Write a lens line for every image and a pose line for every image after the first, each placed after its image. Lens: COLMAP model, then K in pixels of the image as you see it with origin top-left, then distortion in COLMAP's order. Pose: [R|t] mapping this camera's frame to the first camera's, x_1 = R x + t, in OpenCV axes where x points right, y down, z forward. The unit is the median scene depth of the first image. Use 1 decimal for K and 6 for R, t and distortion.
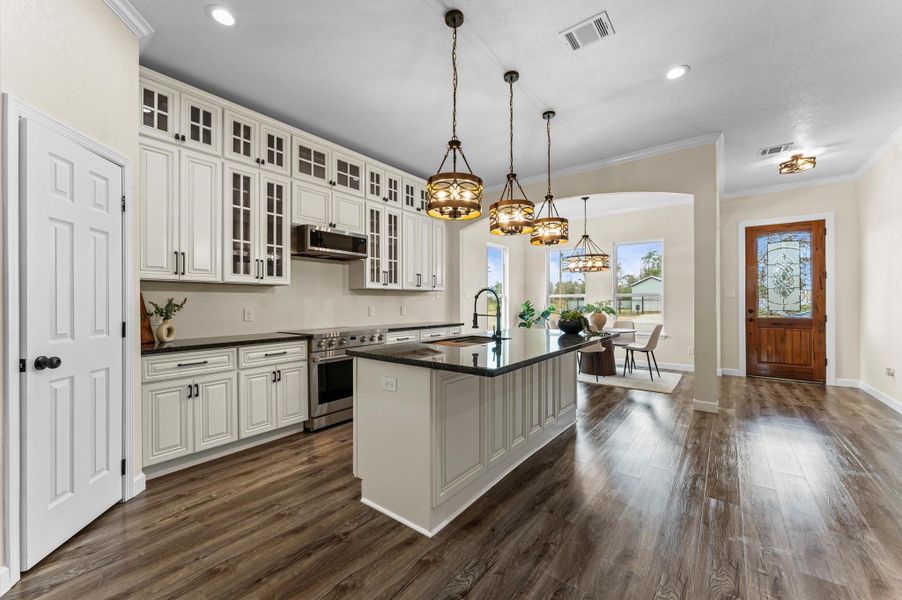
lens RADIAL K [[359.4, 0, 450.1], [0, 359.4, 300.2], [0, 0, 1]] dist [0.001013, -0.000591]
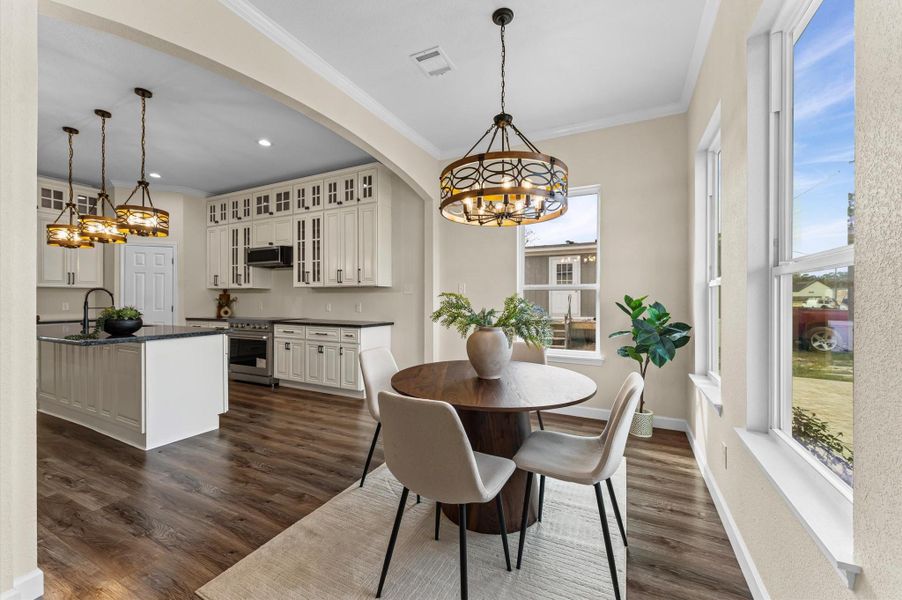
lens RADIAL K [[359.4, 0, 450.1], [0, 359.4, 300.2], [0, 0, 1]] dist [0.001013, -0.000591]
pose [[0.192921, 0.003987, -0.981206, 1.286381], [0.002656, 0.999986, 0.004586, 0.007217], [0.981211, -0.003491, 0.192908, 1.544062]]
